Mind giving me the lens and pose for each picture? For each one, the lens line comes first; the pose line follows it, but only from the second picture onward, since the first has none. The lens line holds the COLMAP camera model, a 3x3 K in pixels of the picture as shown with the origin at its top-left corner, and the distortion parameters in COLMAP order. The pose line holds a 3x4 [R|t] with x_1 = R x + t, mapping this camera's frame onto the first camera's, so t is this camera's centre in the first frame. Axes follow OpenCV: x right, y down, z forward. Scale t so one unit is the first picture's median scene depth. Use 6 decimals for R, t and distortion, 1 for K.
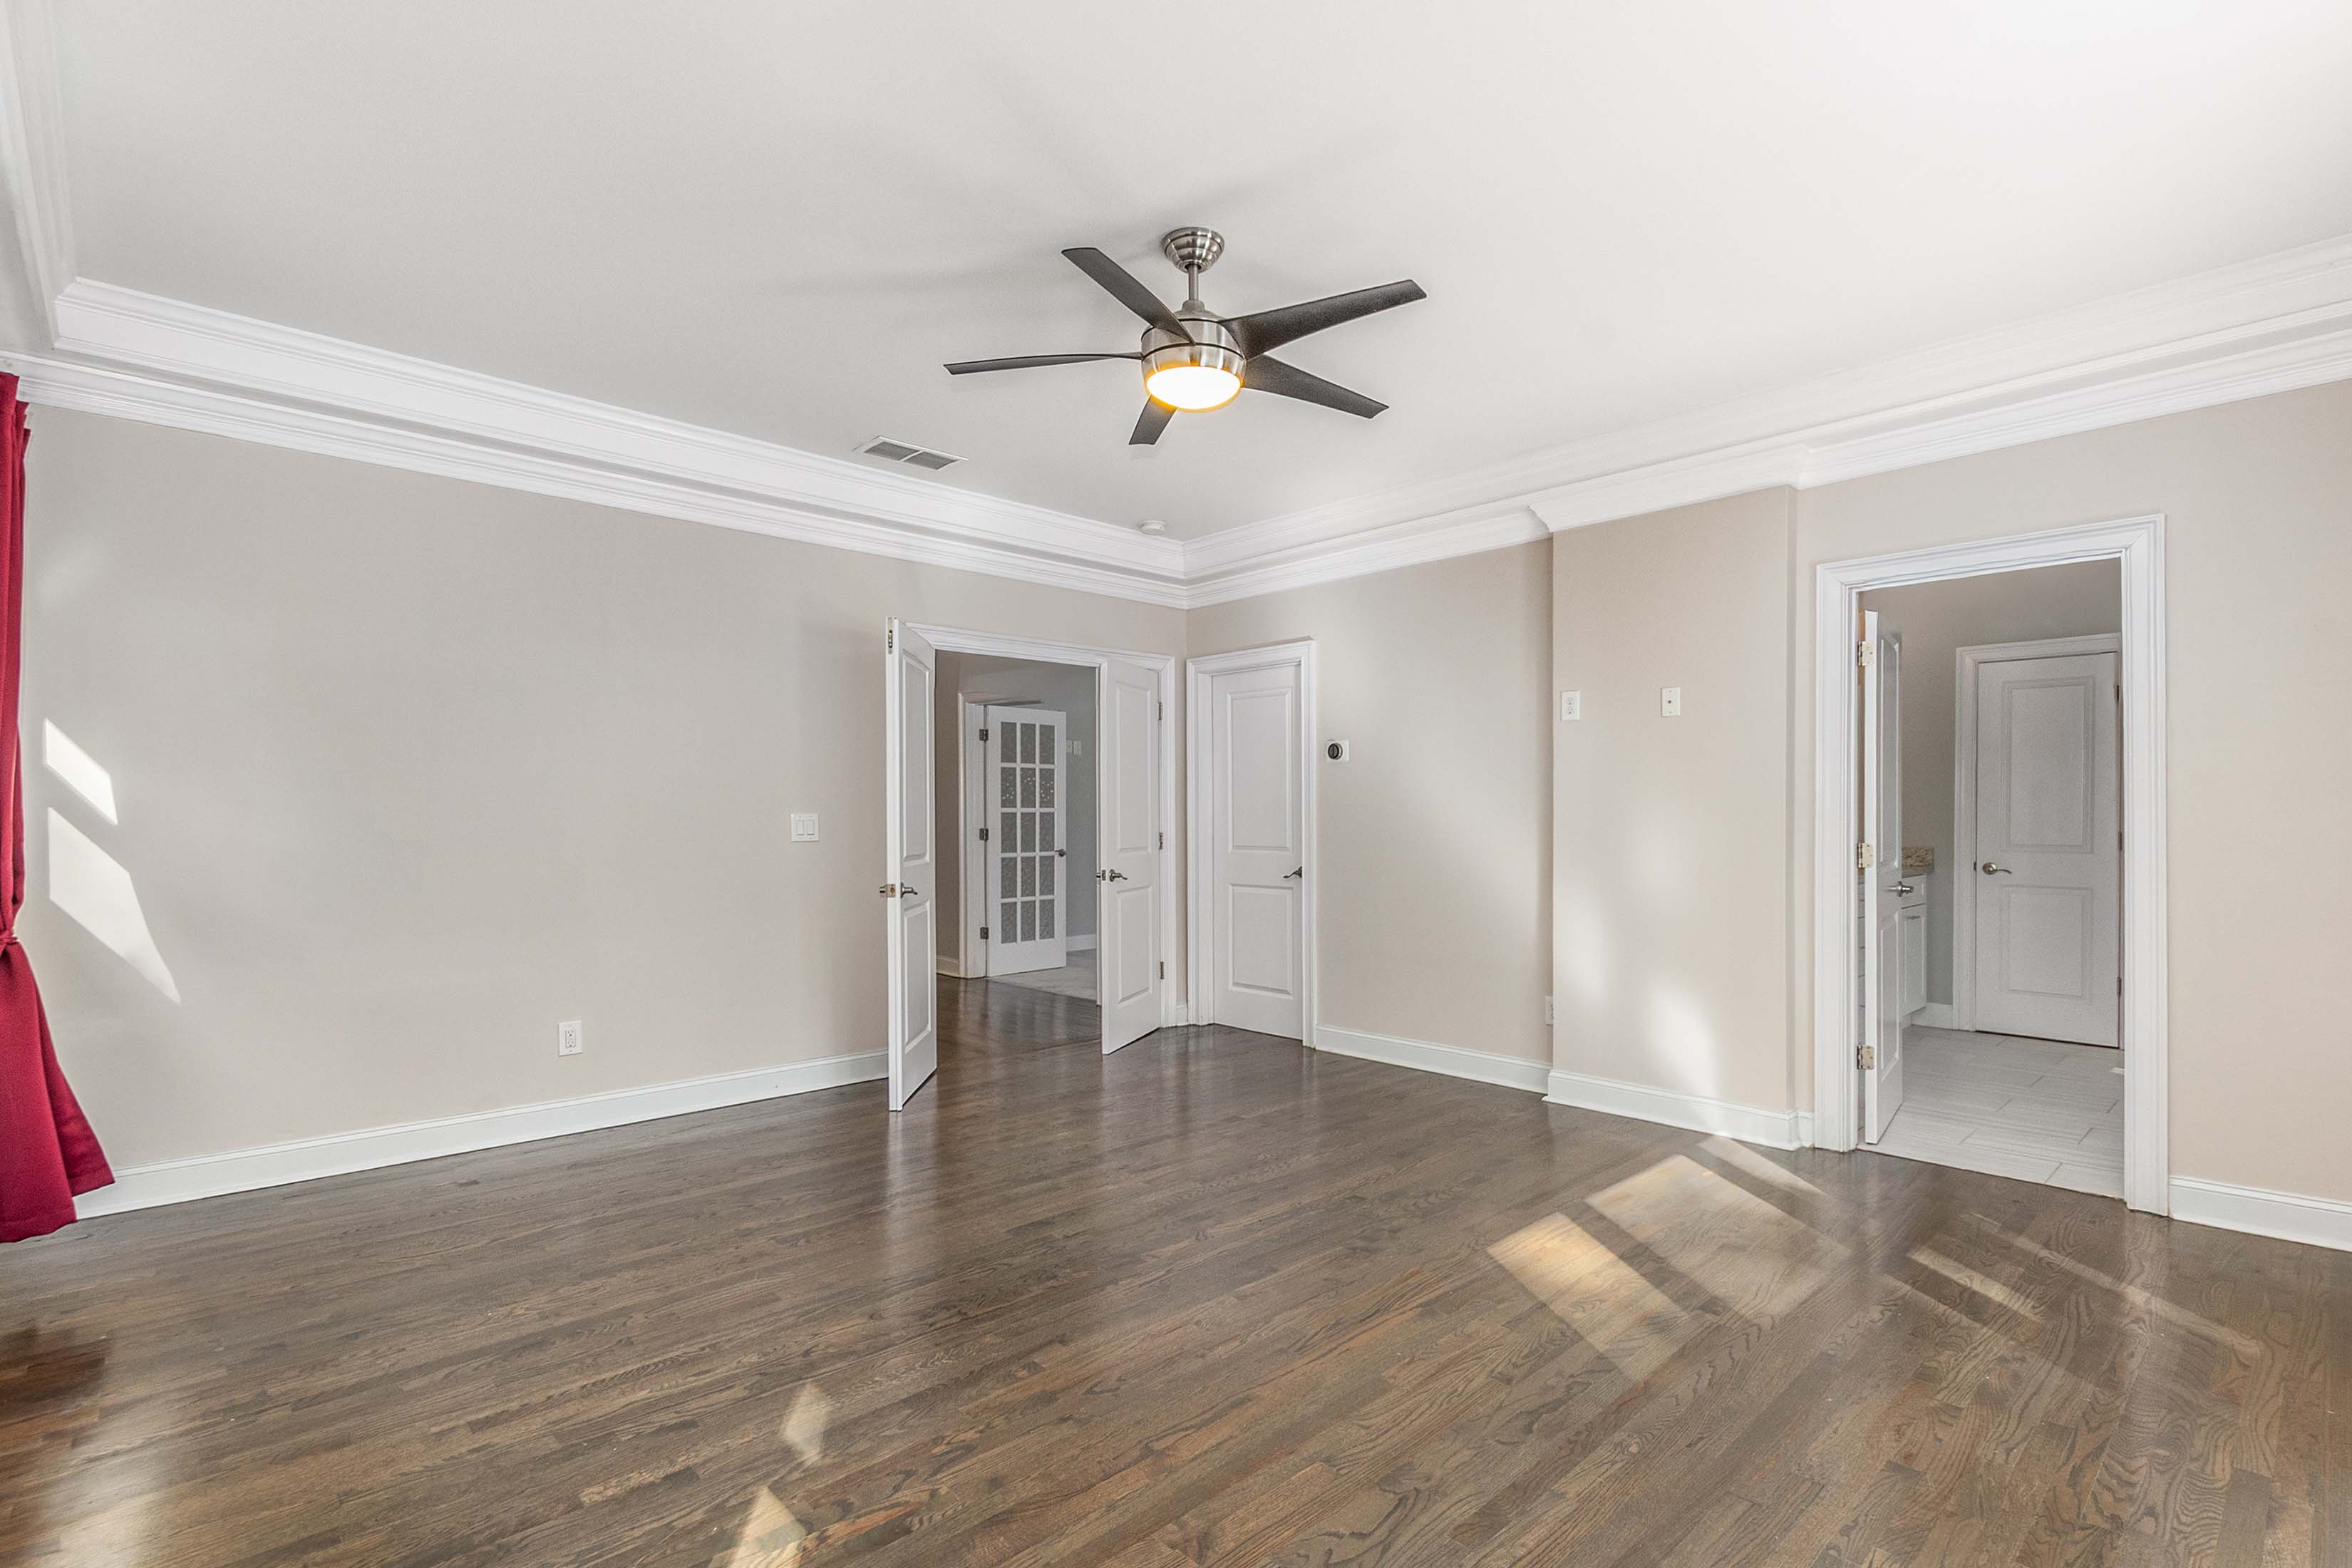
lens RADIAL K [[1113.5, 0, 1190.6], [0, 1113.5, 800.0], [0, 0, 1]] dist [0.003254, -0.000540]
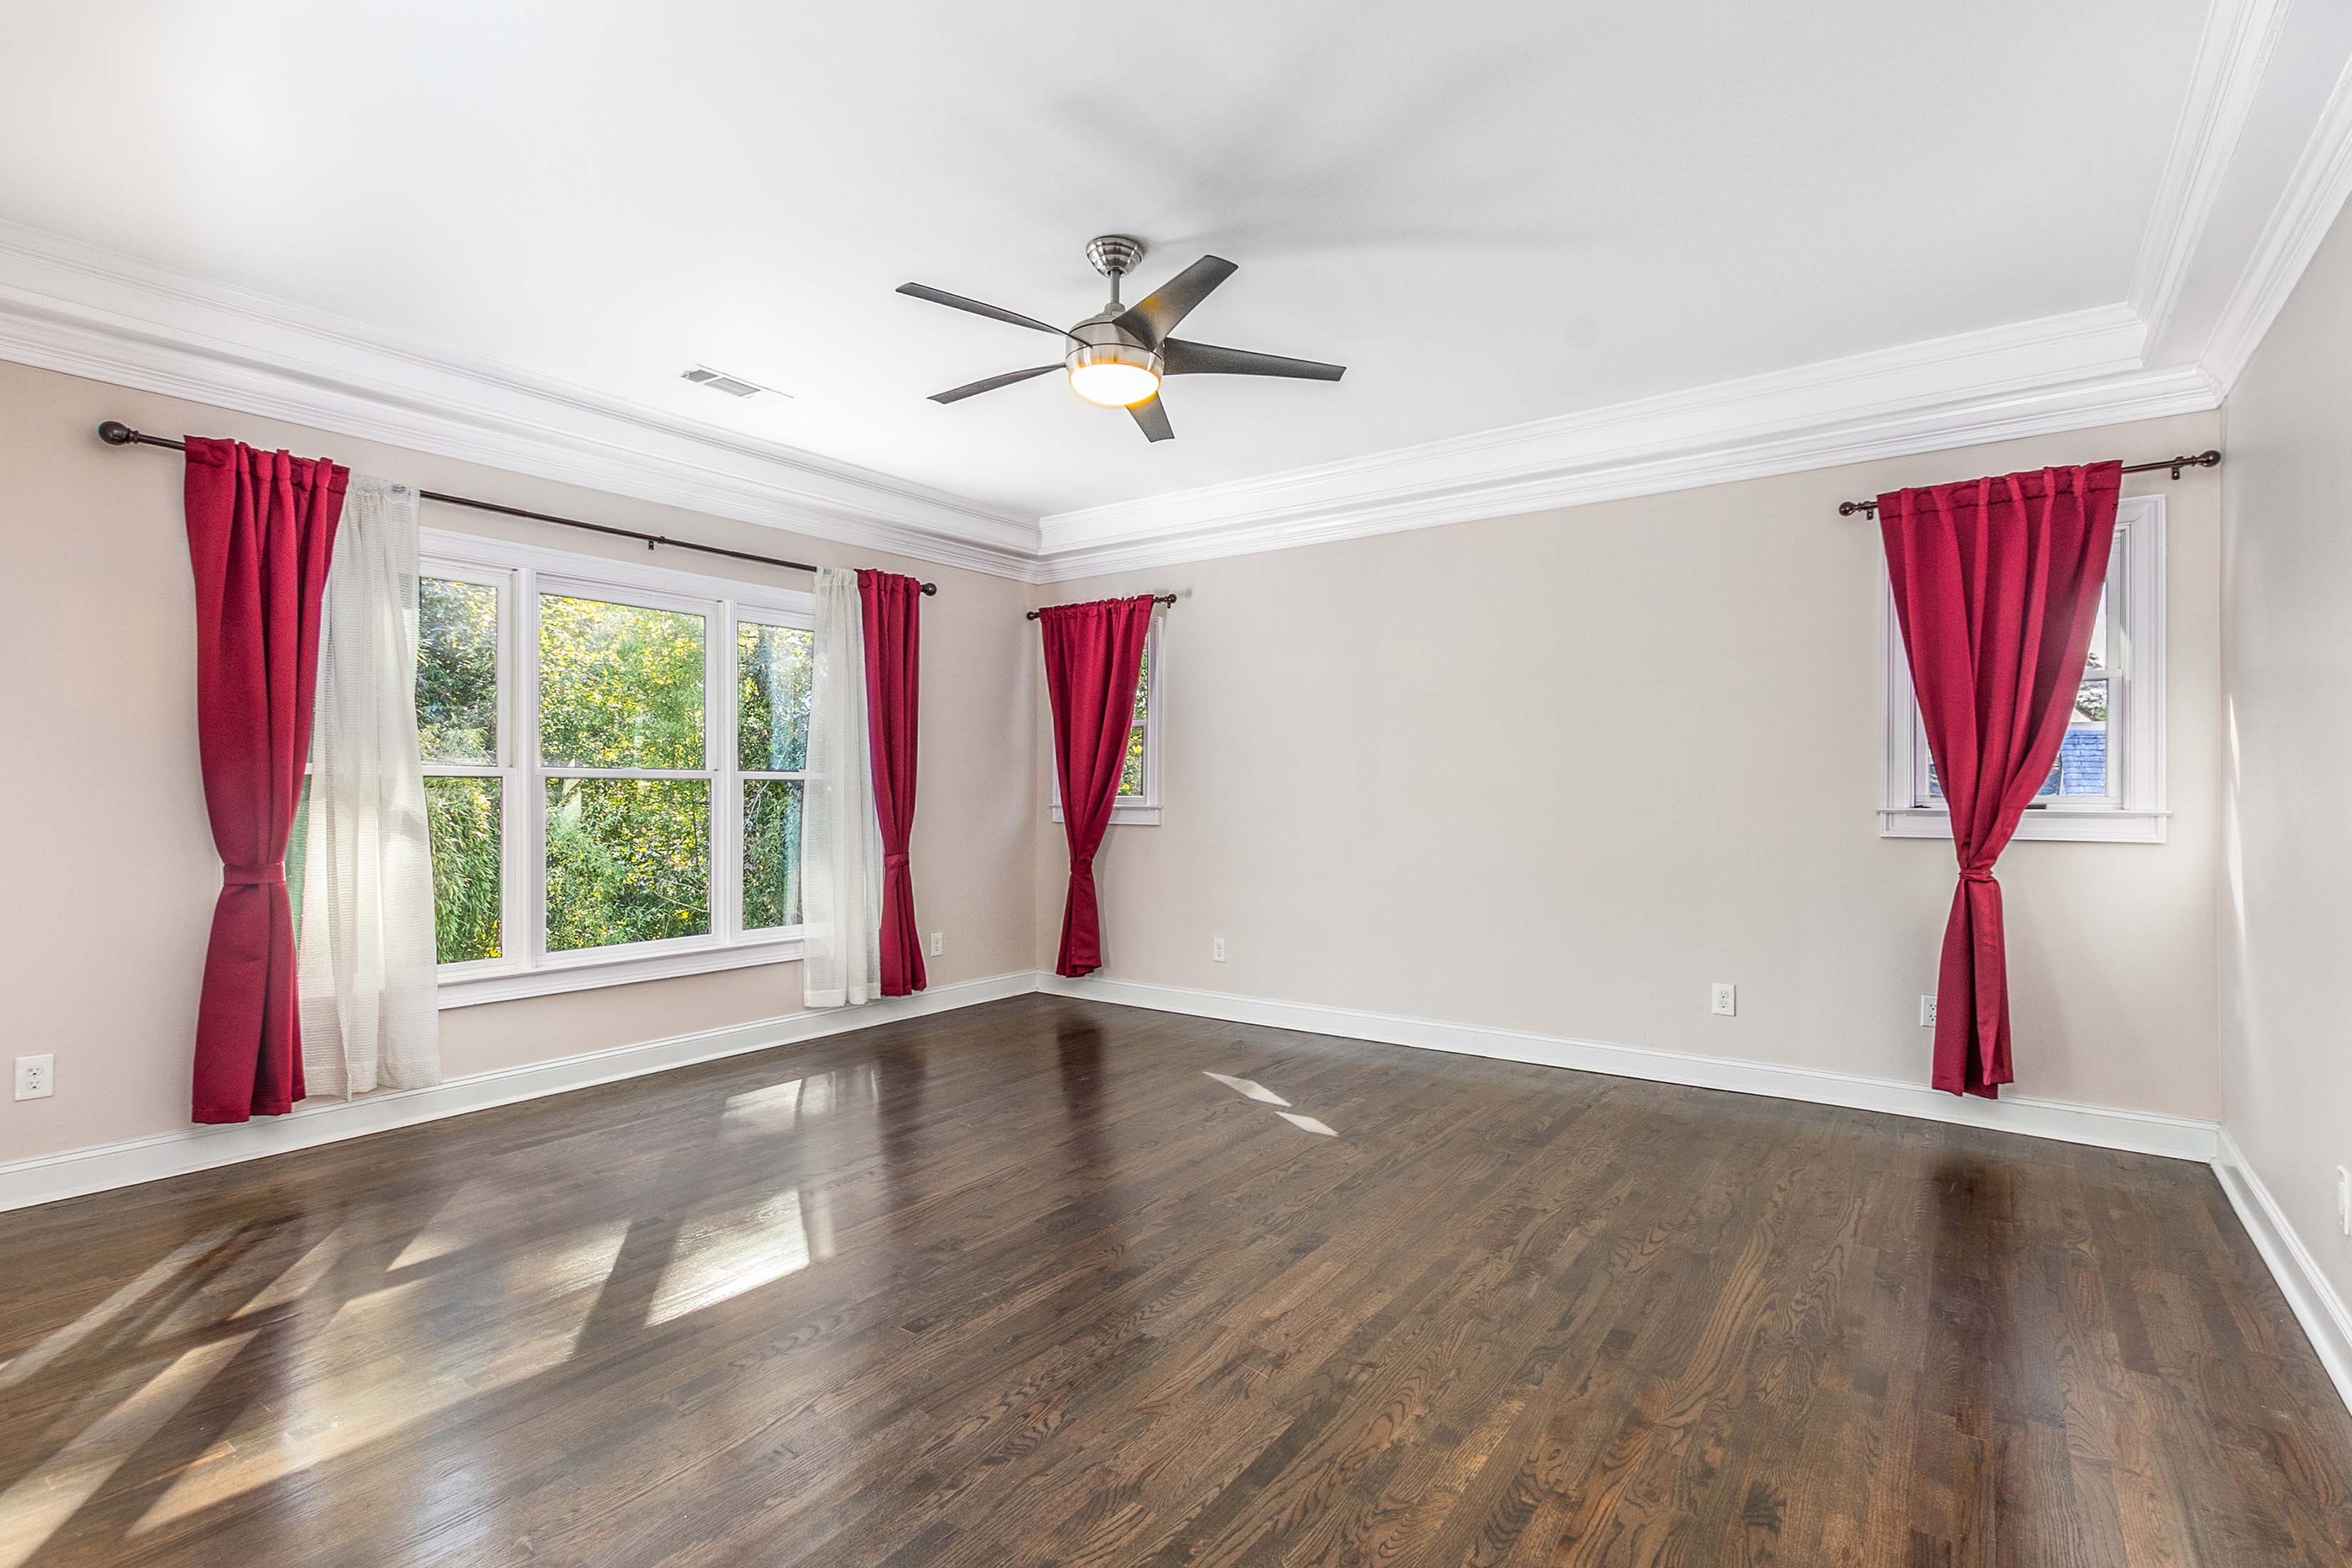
lens RADIAL K [[1113.5, 0, 1190.6], [0, 1113.5, 800.0], [0, 0, 1]] dist [0.003254, -0.000540]
pose [[-0.983484, 0.004828, -0.180929, 0.125744], [0.004399, 0.999986, 0.002767, 0.020187], [0.180940, 0.001925, -0.983492, 2.076511]]
